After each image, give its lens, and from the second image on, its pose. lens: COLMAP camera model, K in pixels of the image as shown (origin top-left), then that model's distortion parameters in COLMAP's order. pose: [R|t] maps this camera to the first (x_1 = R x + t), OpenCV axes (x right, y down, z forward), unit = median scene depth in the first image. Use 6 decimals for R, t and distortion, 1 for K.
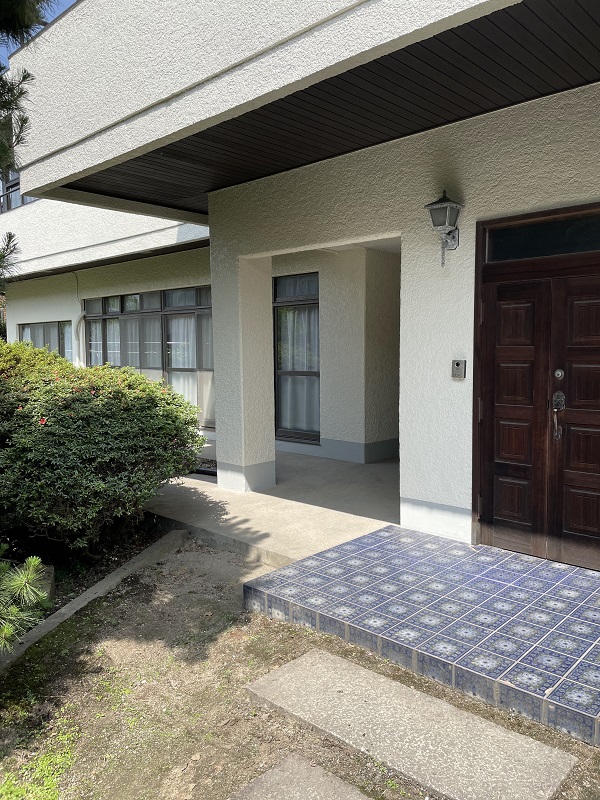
lens RADIAL K [[617.2, 0, 300.0], [0, 617.2, 400.0], [0, 0, 1]] dist [0.004445, 0.001599]
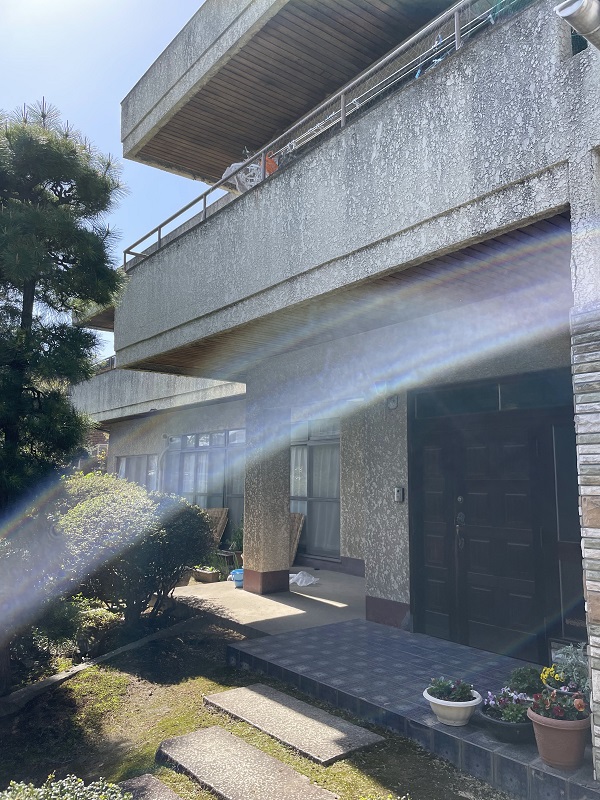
lens RADIAL K [[617.2, 0, 300.0], [0, 617.2, 400.0], [0, 0, 1]] dist [0.004445, 0.001599]
pose [[0.984981, -0.002043, -0.172653, 0.275539], [-0.037112, 0.974054, -0.223250, 0.057350], [0.168630, 0.226305, 0.959349, -0.390333]]
